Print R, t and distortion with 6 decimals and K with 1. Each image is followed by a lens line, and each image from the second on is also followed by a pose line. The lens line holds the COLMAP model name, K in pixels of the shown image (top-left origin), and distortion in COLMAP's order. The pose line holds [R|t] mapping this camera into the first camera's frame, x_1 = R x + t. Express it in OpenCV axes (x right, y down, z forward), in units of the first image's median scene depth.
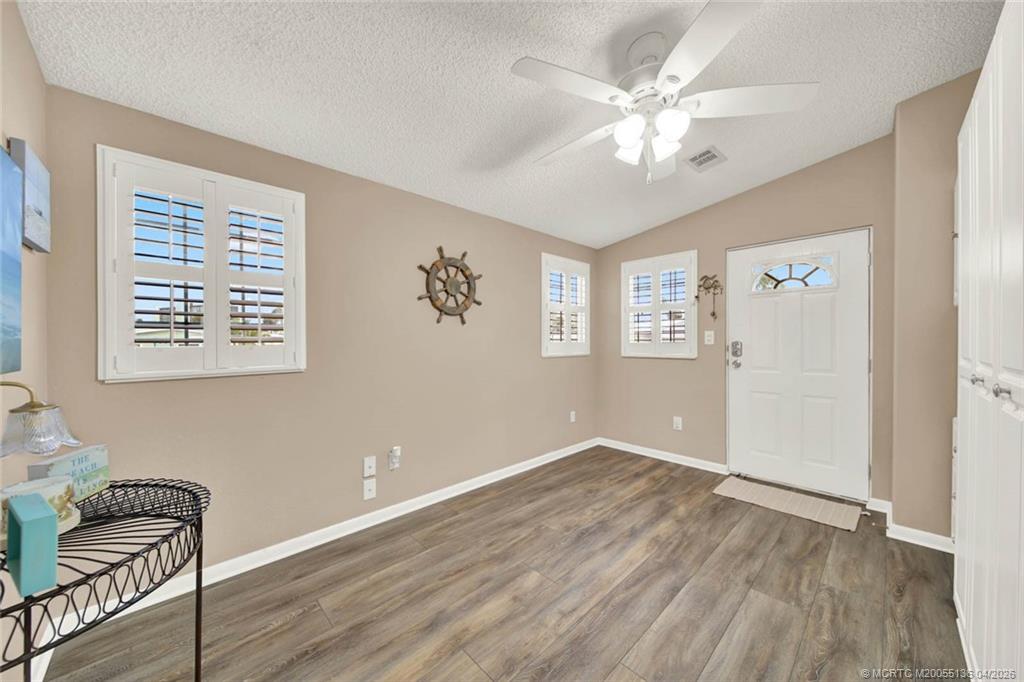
lens RADIAL K [[368.7, 0, 510.8], [0, 368.7, 342.3], [0, 0, 1]] dist [-0.001769, -0.001219]
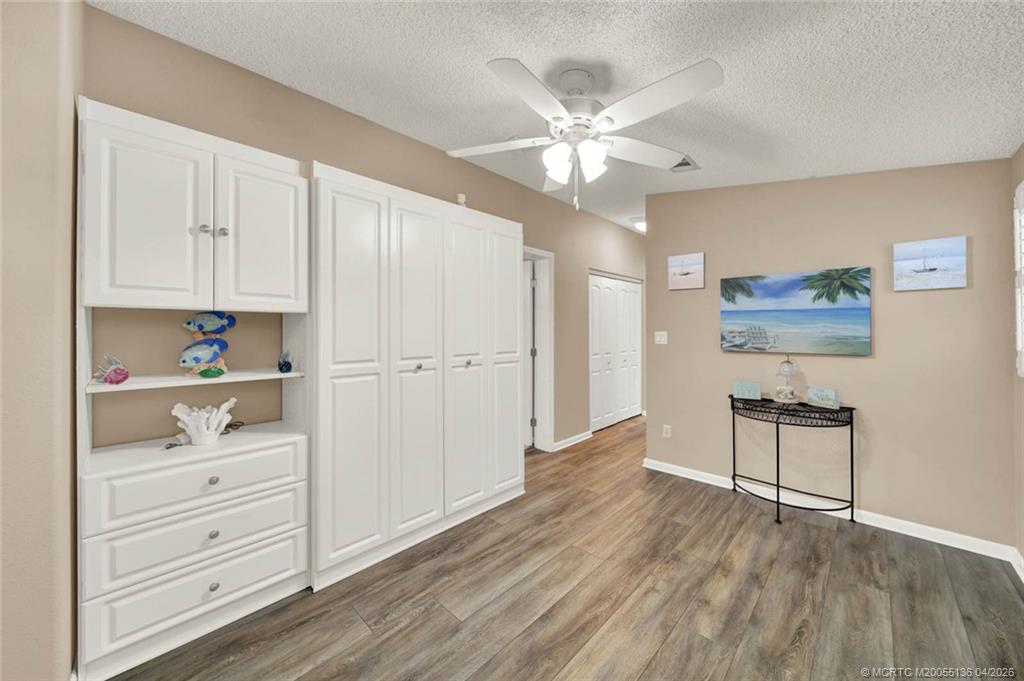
lens RADIAL K [[368.7, 0, 518.1], [0, 368.7, 335.3], [0, 0, 1]] dist [-0.001769, -0.001219]
pose [[-0.998762, 0.005685, -0.049419, 0.442490], [0.005108, 0.999917, 0.011795, -0.039289], [0.049482, 0.011528, -0.998709, 1.523138]]
